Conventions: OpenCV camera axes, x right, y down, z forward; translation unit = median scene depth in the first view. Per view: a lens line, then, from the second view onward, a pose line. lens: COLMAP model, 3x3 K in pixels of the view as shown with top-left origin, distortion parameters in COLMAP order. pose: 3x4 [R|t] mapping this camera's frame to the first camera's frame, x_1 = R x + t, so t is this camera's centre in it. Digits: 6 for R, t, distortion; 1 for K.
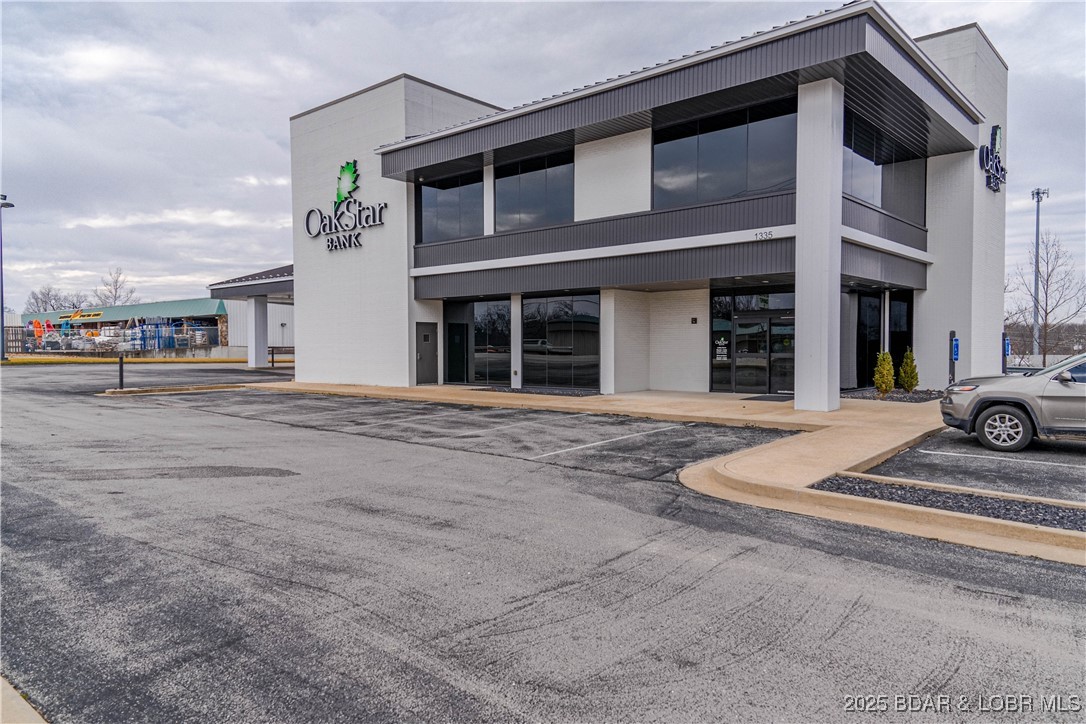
lens RADIAL K [[734.2, 0, 536.2], [0, 734.2, 362.2], [0, 0, 1]] dist [0.075217, -0.048758]
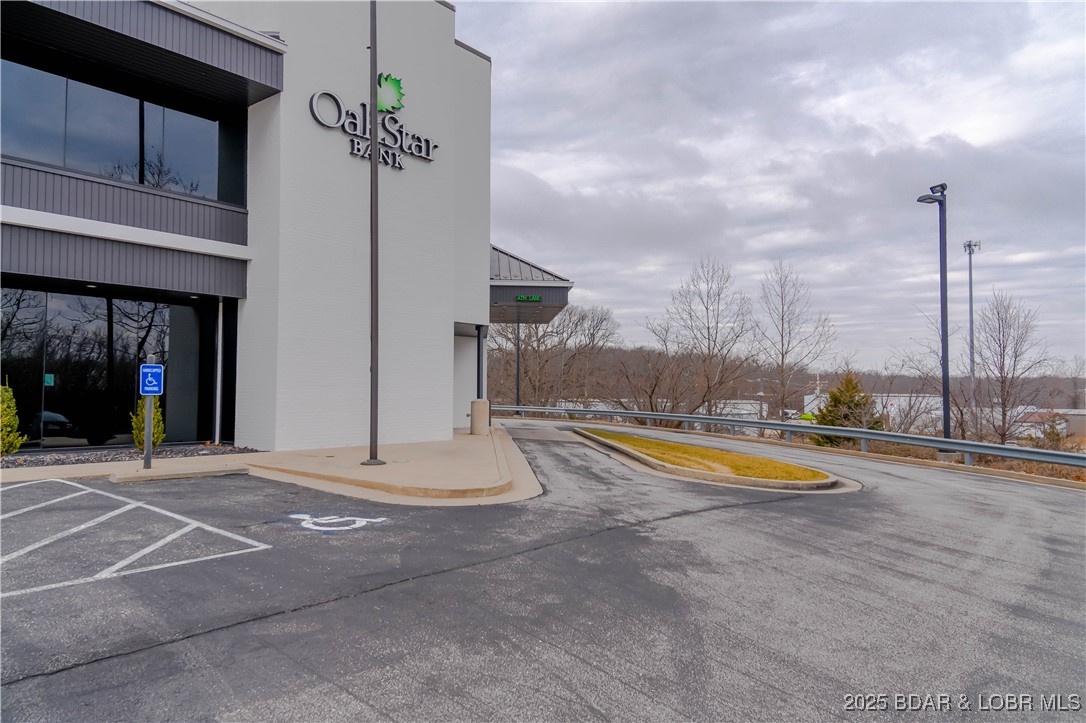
lens RADIAL K [[734.2, 0, 536.2], [0, 734.2, 361.7], [0, 0, 1]] dist [0.075217, -0.048758]
pose [[-0.016147, 0.048328, 0.998701, -1.181752], [0.011968, 0.998769, -0.048138, 0.139272], [-0.999798, 0.011176, -0.016706, 0.840528]]
